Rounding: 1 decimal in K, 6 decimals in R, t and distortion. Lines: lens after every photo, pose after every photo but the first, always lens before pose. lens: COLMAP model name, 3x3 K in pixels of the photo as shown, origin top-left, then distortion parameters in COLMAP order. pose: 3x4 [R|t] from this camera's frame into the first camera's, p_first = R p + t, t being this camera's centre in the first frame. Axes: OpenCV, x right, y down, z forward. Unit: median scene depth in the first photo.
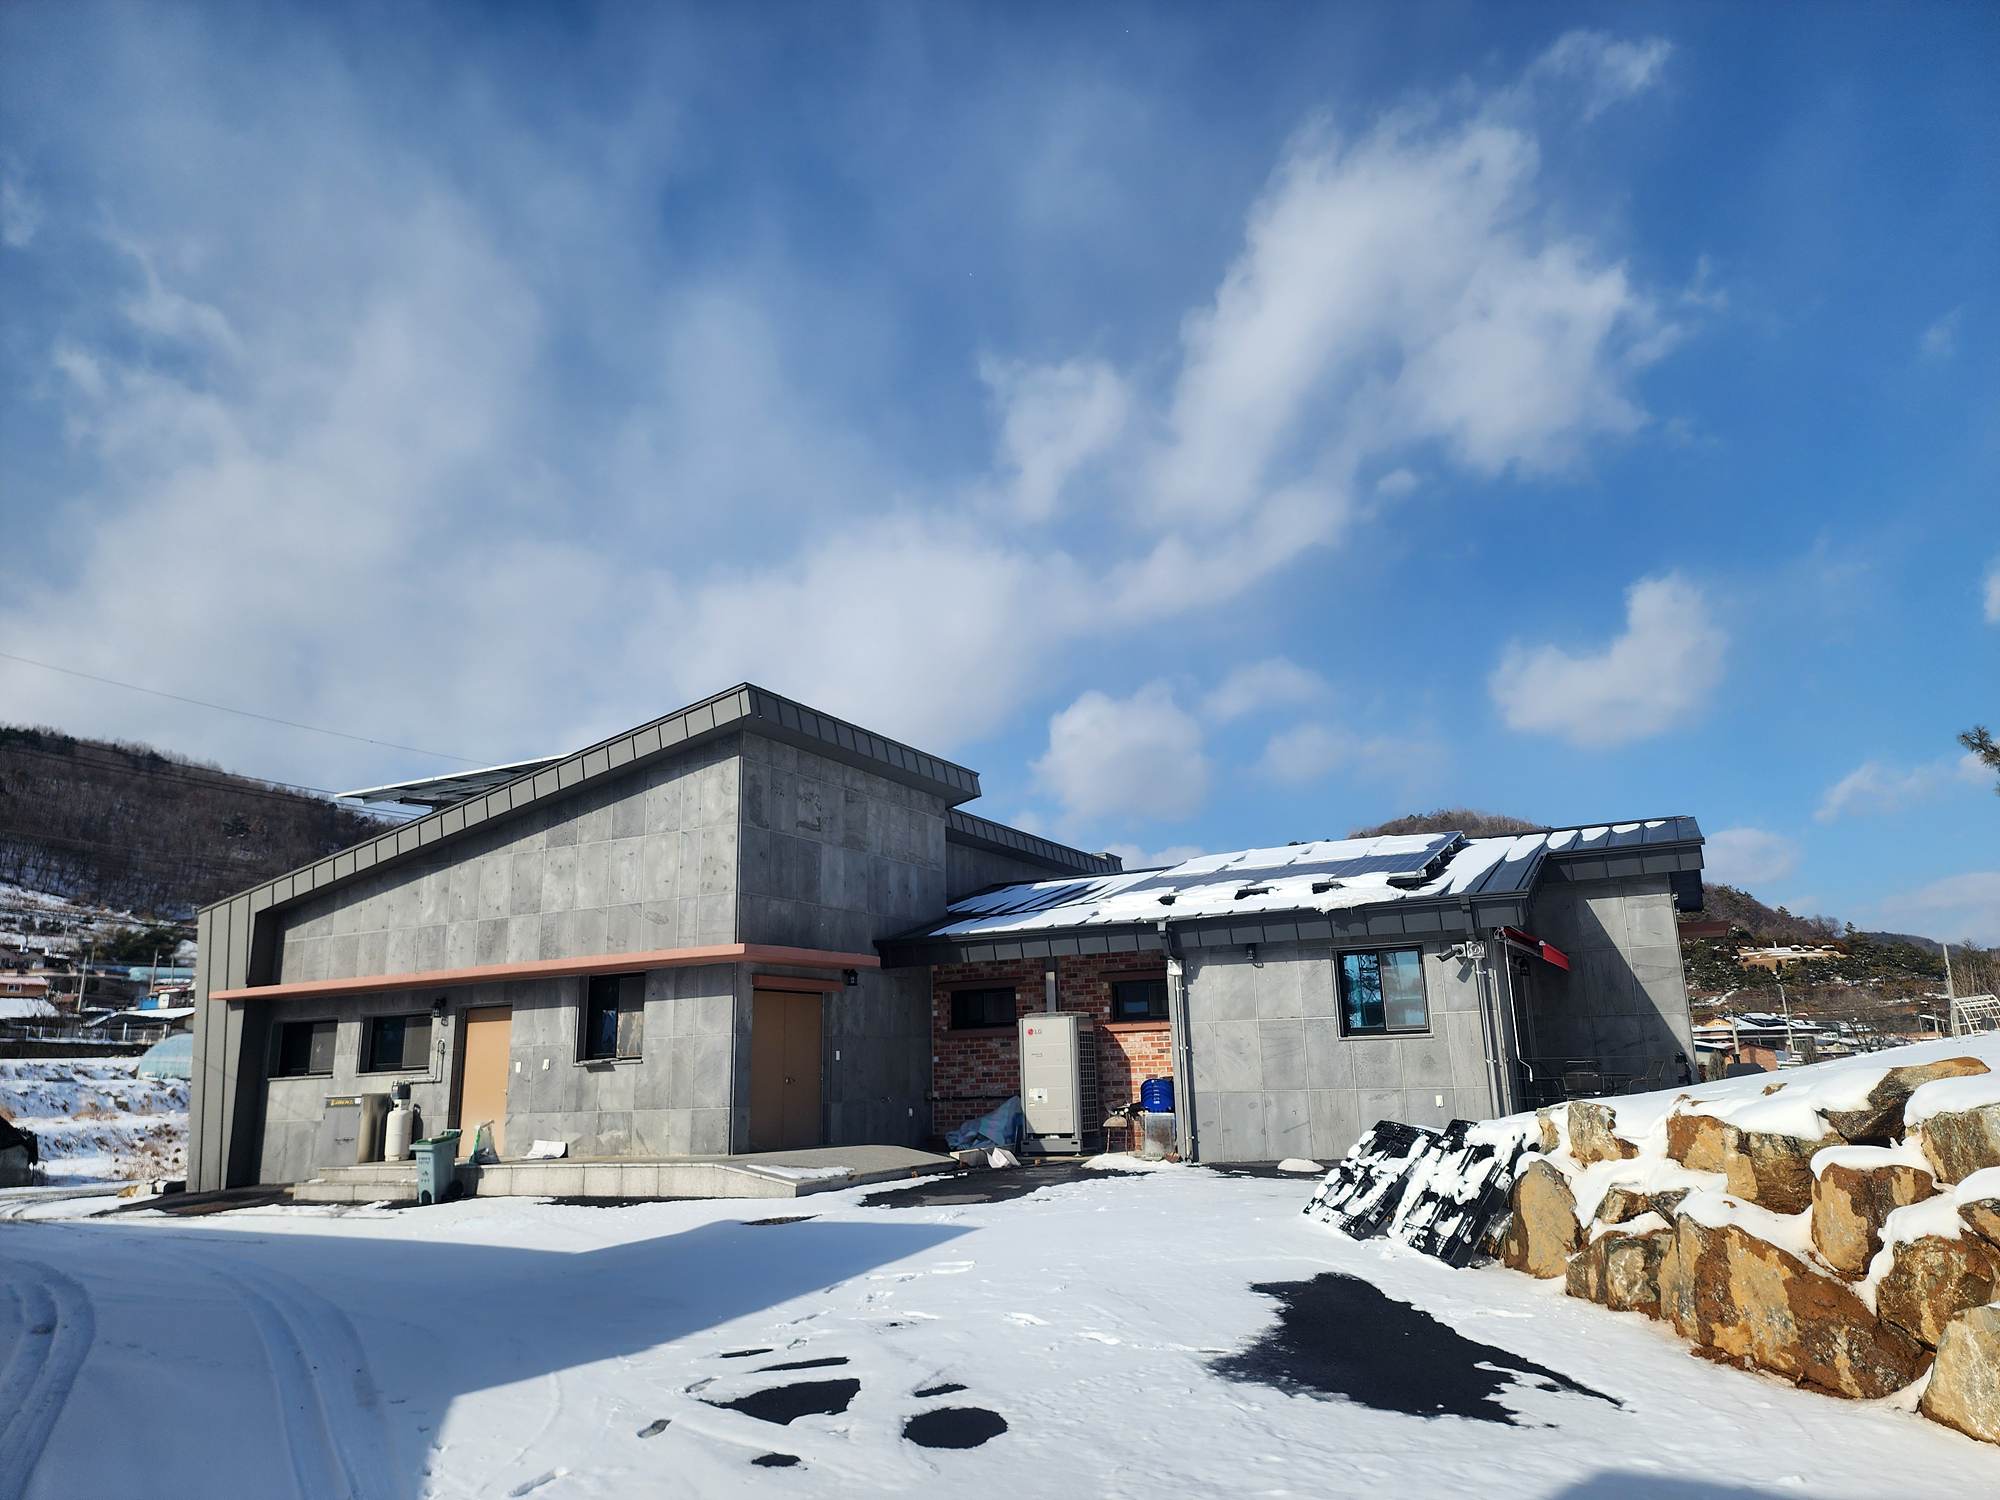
lens RADIAL K [[1346.8, 0, 996.1], [0, 1346.8, 766.2], [0, 0, 1]] dist [0.071344, -0.034795]
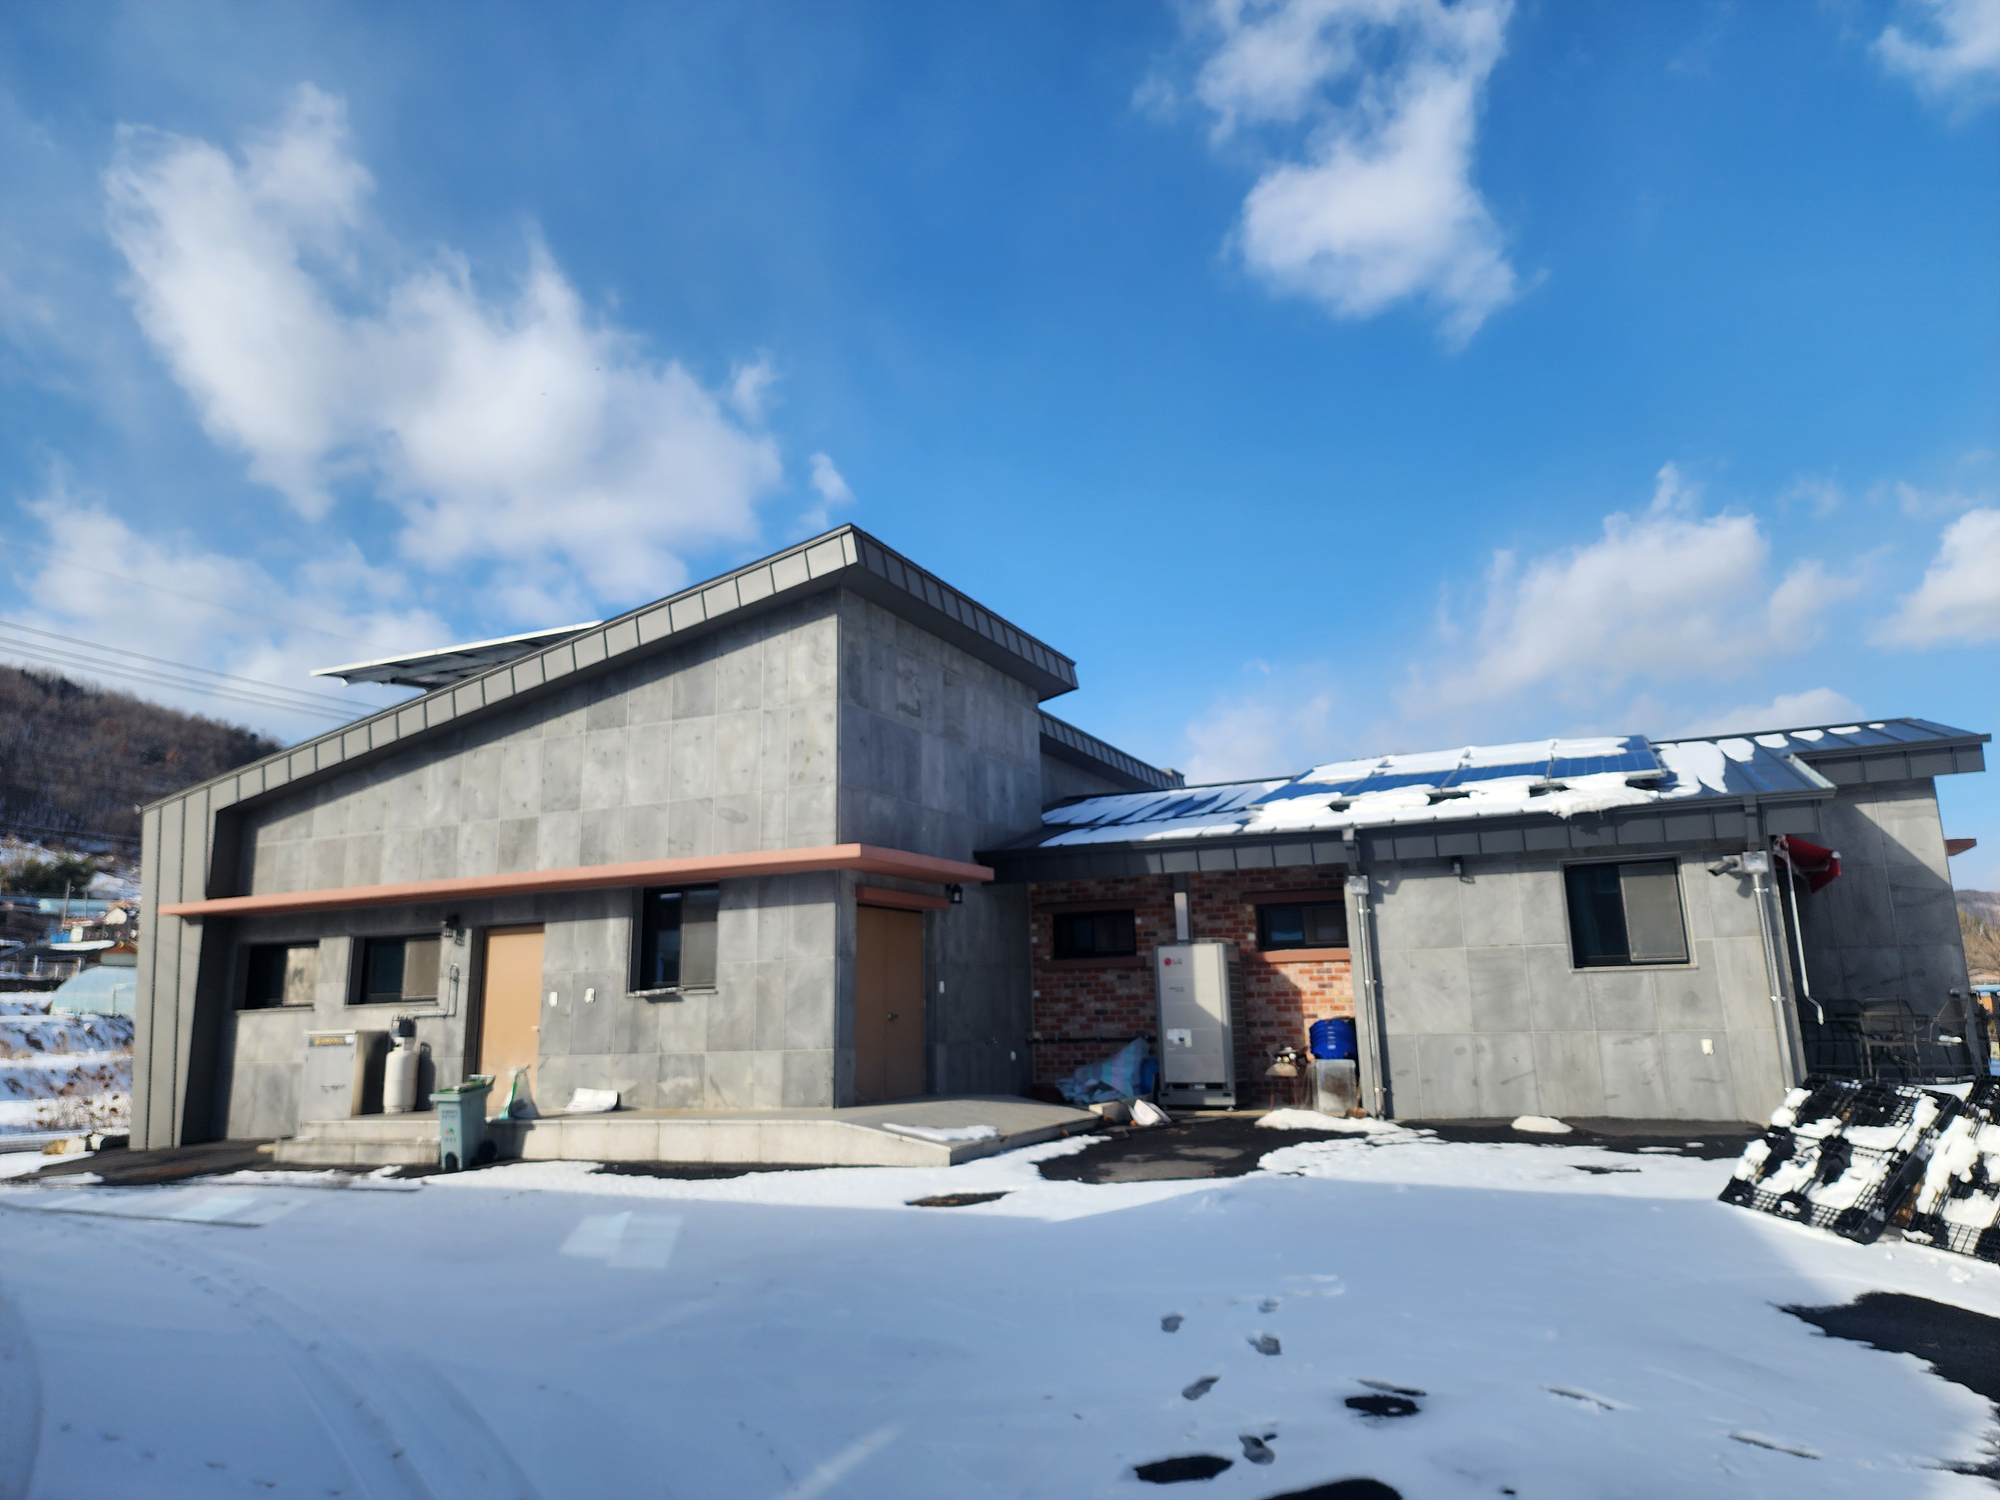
lens RADIAL K [[1342.3, 0, 993.7], [0, 1342.3, 728.9], [0, 0, 1]] dist [0.072071, -0.051092]
pose [[0.998795, 0.014407, 0.046916, -0.129013], [-0.015027, 0.999804, 0.012894, 0.046001], [-0.046721, -0.013584, 0.998816, 0.184229]]
